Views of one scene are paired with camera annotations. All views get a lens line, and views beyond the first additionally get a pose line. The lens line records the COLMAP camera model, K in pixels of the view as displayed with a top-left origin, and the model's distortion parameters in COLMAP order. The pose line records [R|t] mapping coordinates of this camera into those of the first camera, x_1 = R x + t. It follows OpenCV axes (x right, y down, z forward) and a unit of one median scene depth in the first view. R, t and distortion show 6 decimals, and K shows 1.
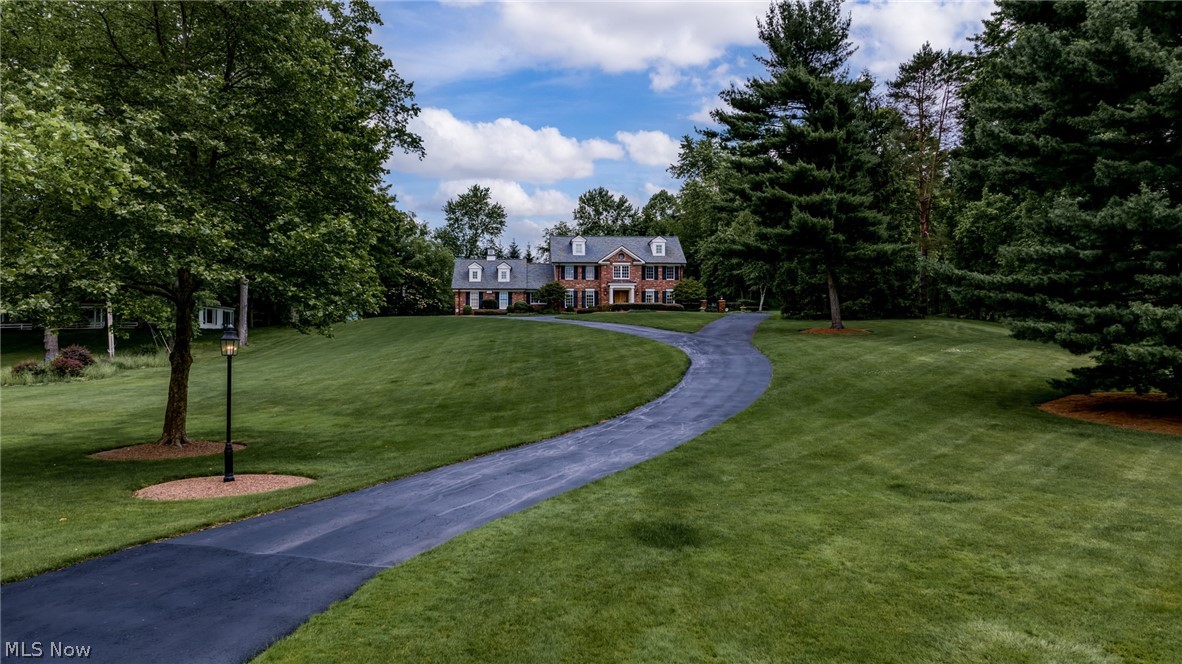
lens RADIAL K [[815.6, 0, 594.2], [0, 815.6, 333.9], [0, 0, 1]] dist [-0.000361, -0.002561]
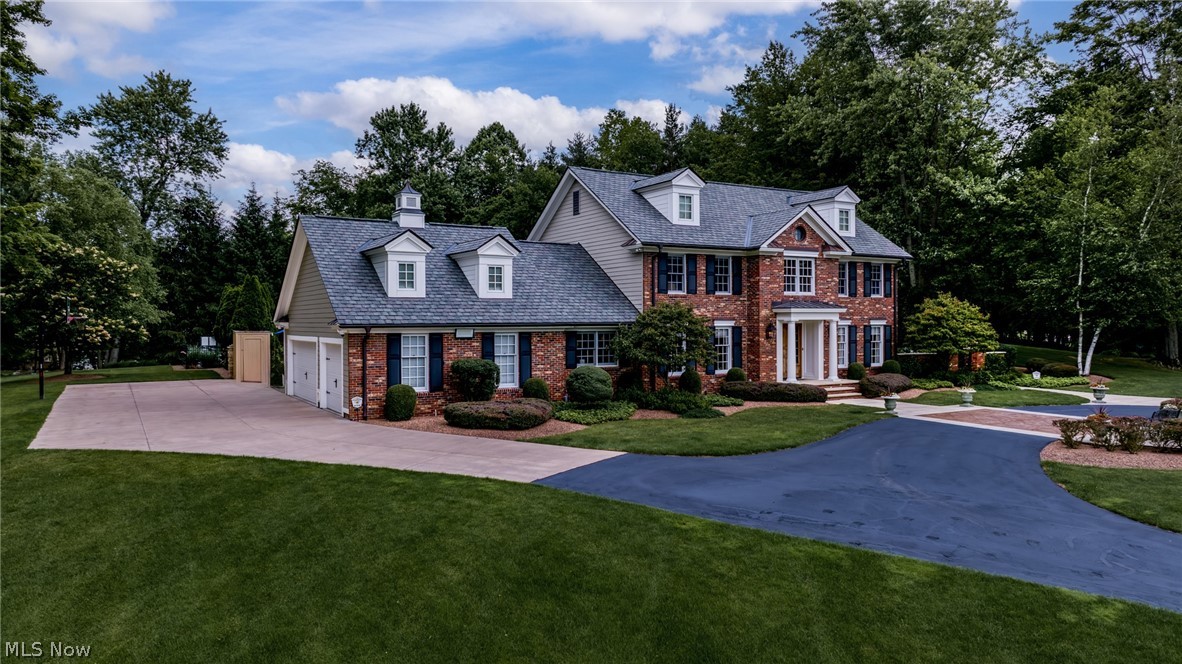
lens RADIAL K [[815.6, 0, 590.0], [0, 815.6, 336.7], [0, 0, 1]] dist [-0.000361, -0.002561]
pose [[0.898613, -0.010030, 0.438628, -0.215438], [-0.004615, 0.999467, 0.032308, -0.059595], [-0.438718, -0.031056, 0.898088, 0.703392]]
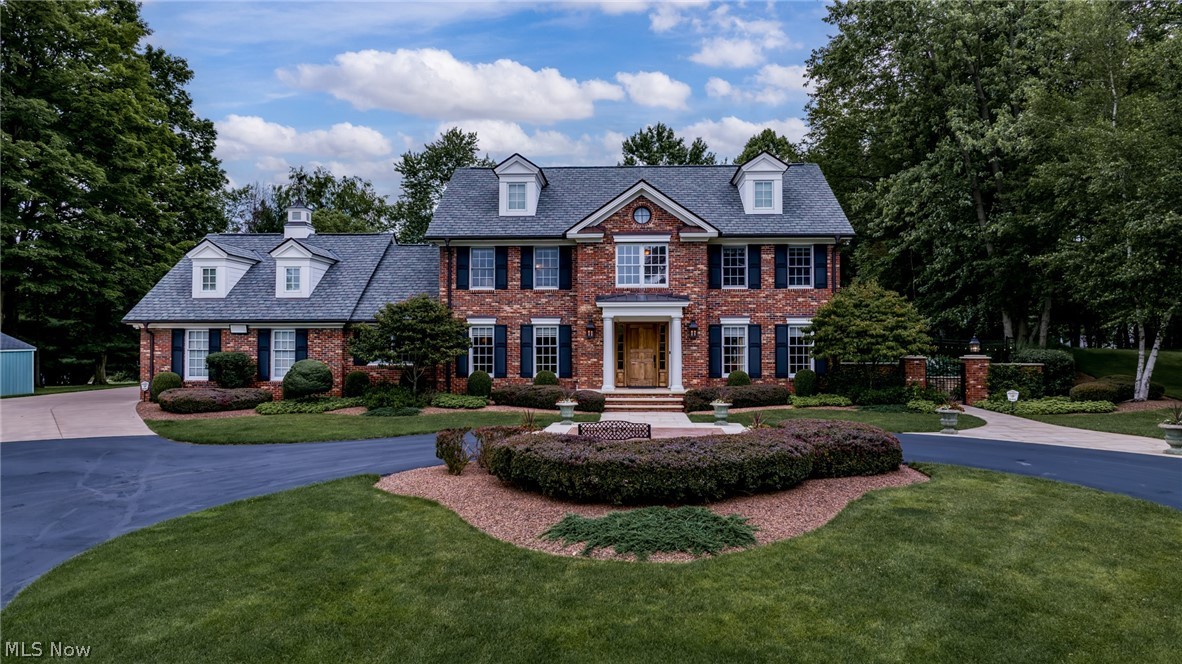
lens RADIAL K [[815.6, 0, 587.1], [0, 815.6, 327.2], [0, 0, 1]] dist [-0.000361, -0.002561]
pose [[0.991536, -0.001199, -0.129824, 0.052828], [0.000201, 0.999970, -0.007702, -0.049337], [0.129830, 0.007611, 0.991507, 0.682842]]
